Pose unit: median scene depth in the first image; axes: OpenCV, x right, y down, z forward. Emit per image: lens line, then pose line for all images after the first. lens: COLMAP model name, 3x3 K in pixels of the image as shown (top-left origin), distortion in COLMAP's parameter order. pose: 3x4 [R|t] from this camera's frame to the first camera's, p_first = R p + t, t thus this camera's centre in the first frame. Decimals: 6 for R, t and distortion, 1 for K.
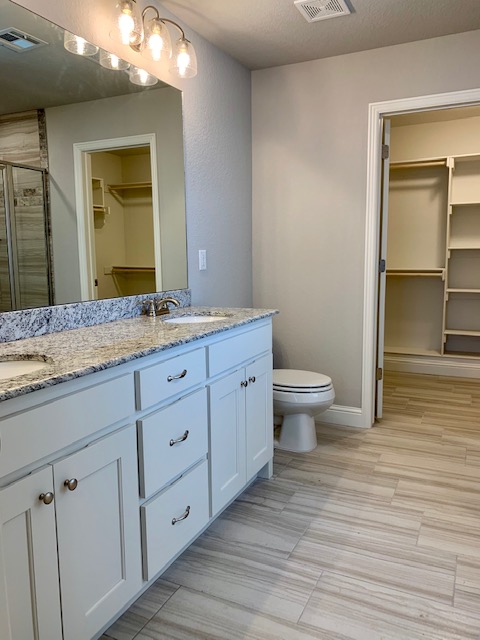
lens RADIAL K [[502.4, 0, 242.8], [0, 502.4, 318.1], [0, 0, 1]] dist [0.060005, -0.050743]
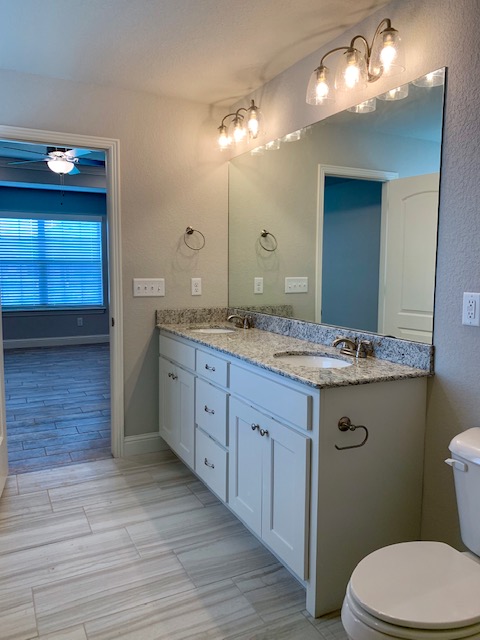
lens RADIAL K [[502.4, 0, 239.4], [0, 502.4, 316.1], [0, 0, 1]] dist [0.060005, -0.050743]
pose [[-0.619051, 0.084290, -0.780815, 0.858992], [-0.105977, 0.976164, 0.189399, -0.289934], [0.778168, 0.199996, -0.595363, 1.703399]]
